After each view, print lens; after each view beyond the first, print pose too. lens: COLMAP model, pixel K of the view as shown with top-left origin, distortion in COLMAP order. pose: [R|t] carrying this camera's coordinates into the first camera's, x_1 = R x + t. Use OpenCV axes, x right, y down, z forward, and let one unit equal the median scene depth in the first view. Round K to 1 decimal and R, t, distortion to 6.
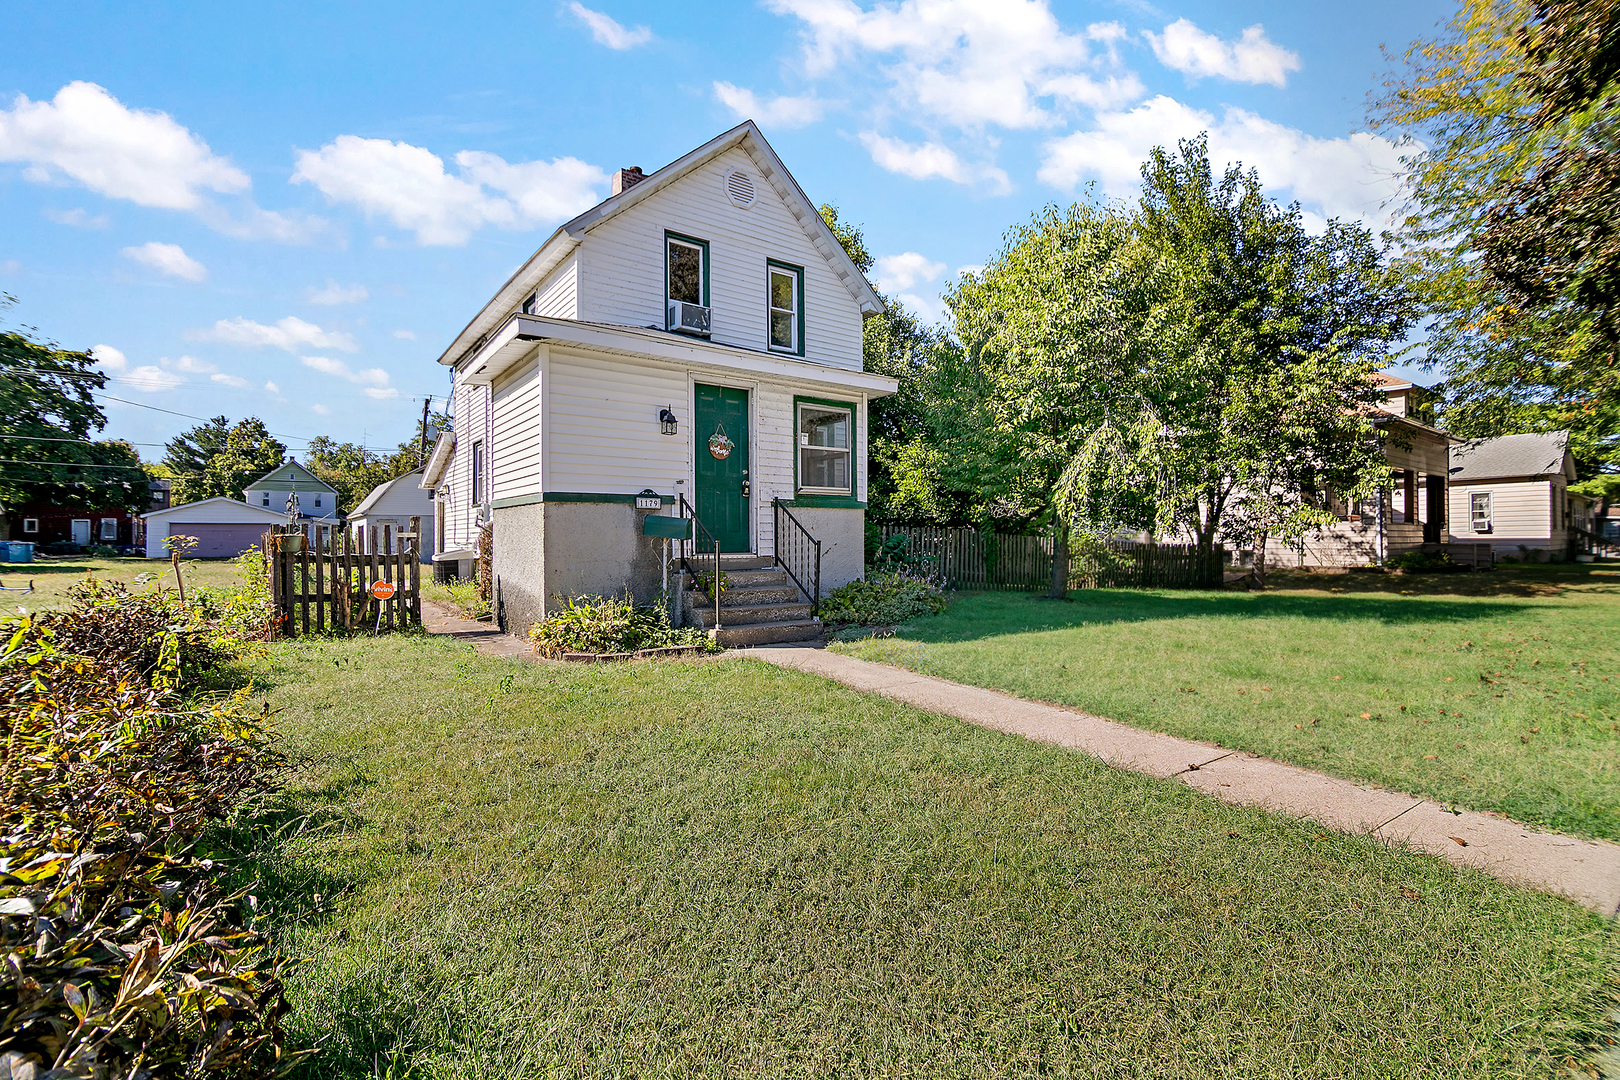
lens RADIAL K [[720.5, 0, 807.3], [0, 720.5, 529.7], [0, 0, 1]] dist [0.017298, -0.009169]
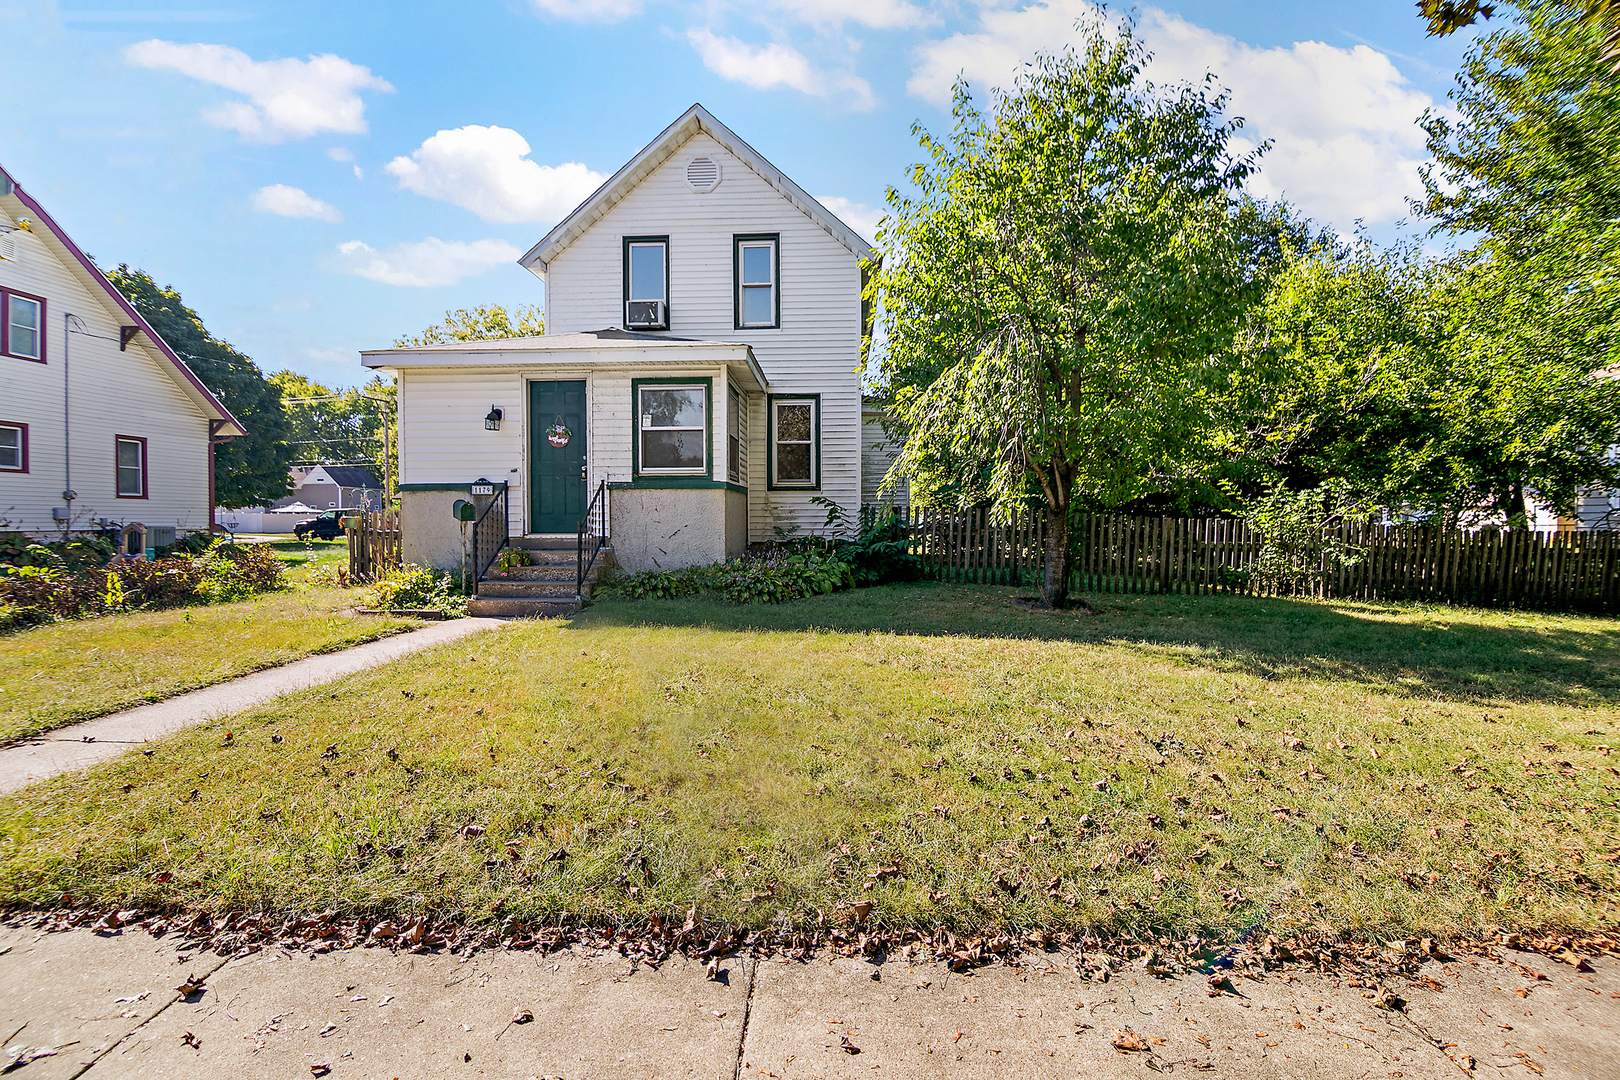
lens RADIAL K [[720.5, 0, 807.3], [0, 720.5, 529.7], [0, 0, 1]] dist [0.017298, -0.009169]
pose [[0.778243, 0.010098, -0.627881, 0.807776], [0.008223, 0.999621, 0.026269, 0.001240], [0.627909, -0.025607, 0.777866, 0.355546]]
